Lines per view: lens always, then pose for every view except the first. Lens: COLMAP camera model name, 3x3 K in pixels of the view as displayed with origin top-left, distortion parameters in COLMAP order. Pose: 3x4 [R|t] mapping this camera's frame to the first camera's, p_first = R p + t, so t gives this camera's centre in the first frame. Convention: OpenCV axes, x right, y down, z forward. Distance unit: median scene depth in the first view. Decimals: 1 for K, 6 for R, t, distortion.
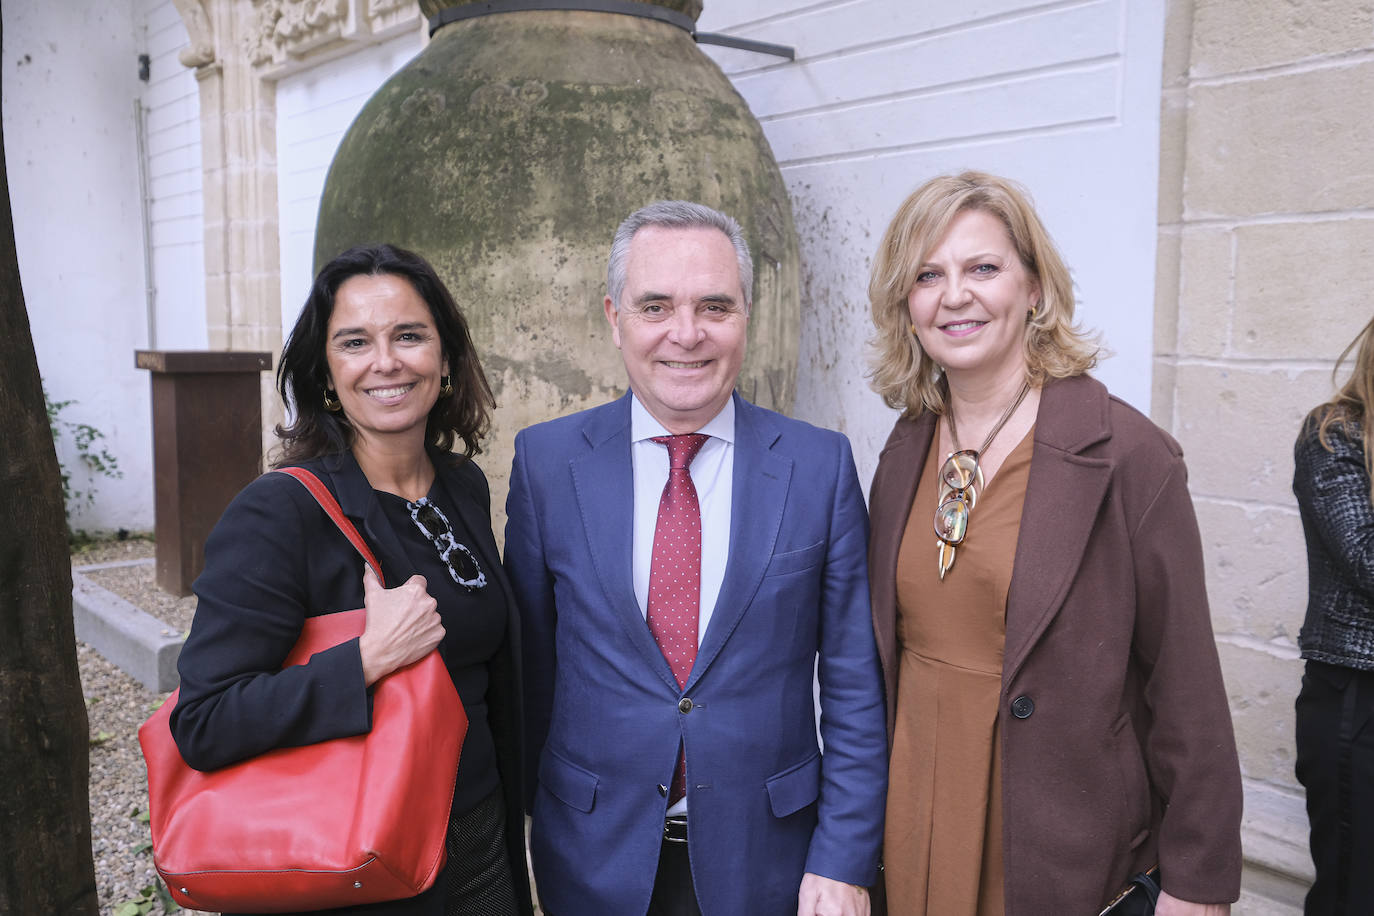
lens RADIAL K [[1186.7, 0, 687.0], [0, 1186.7, 458.0], [0, 0, 1]] dist [-0.004606, 0.006099]
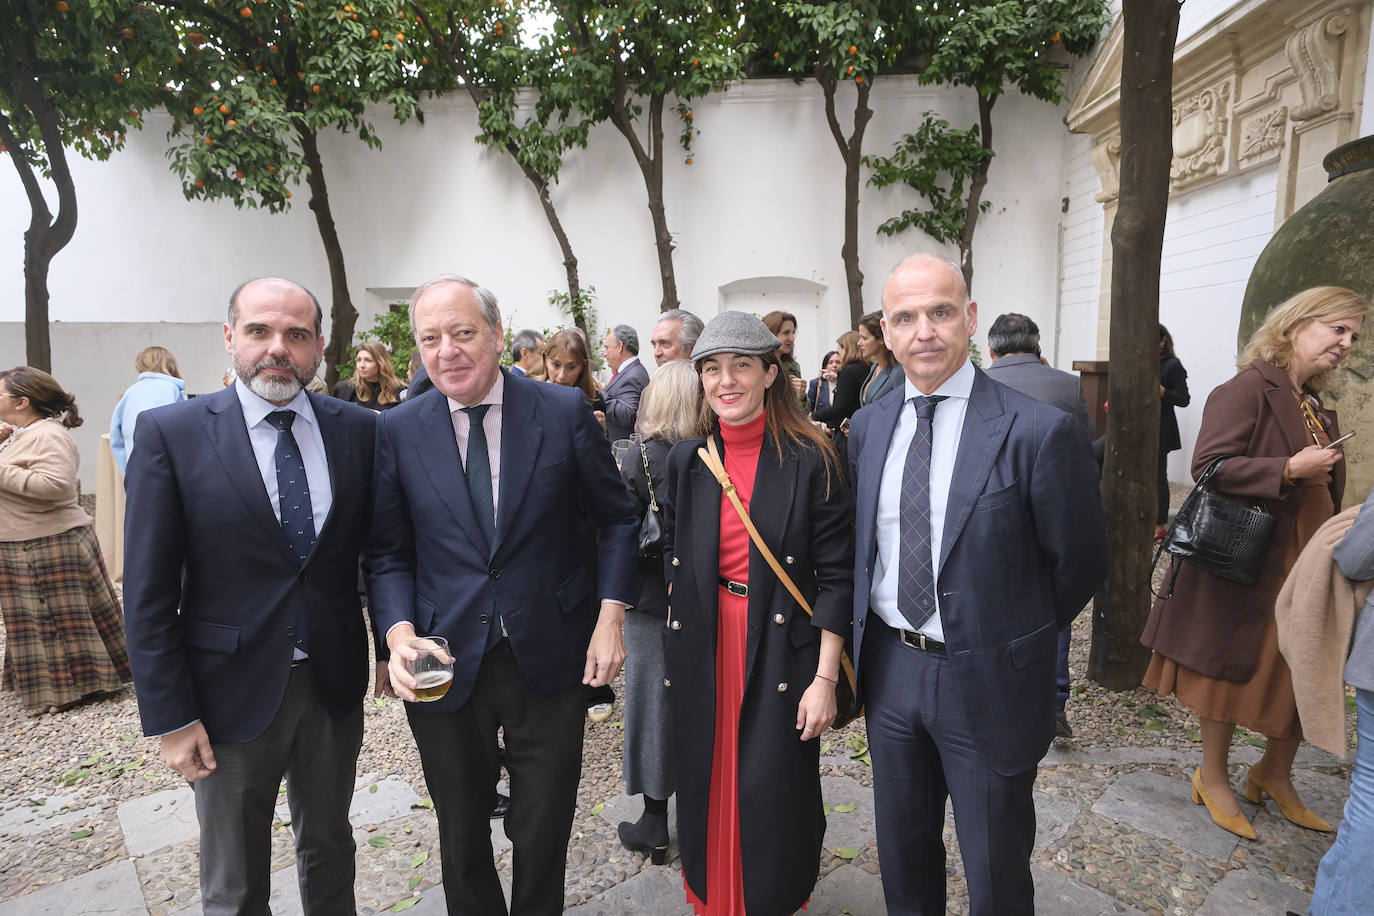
lens RADIAL K [[766.3, 0, 720.1], [0, 766.3, 461.8], [0, 0, 1]] dist [0.002125, -0.000517]
pose [[0.742439, 0.078828, -0.665260, -0.104979], [-0.058388, 0.996888, 0.052961, 0.071185], [0.667364, -0.000477, 0.744731, -0.544925]]
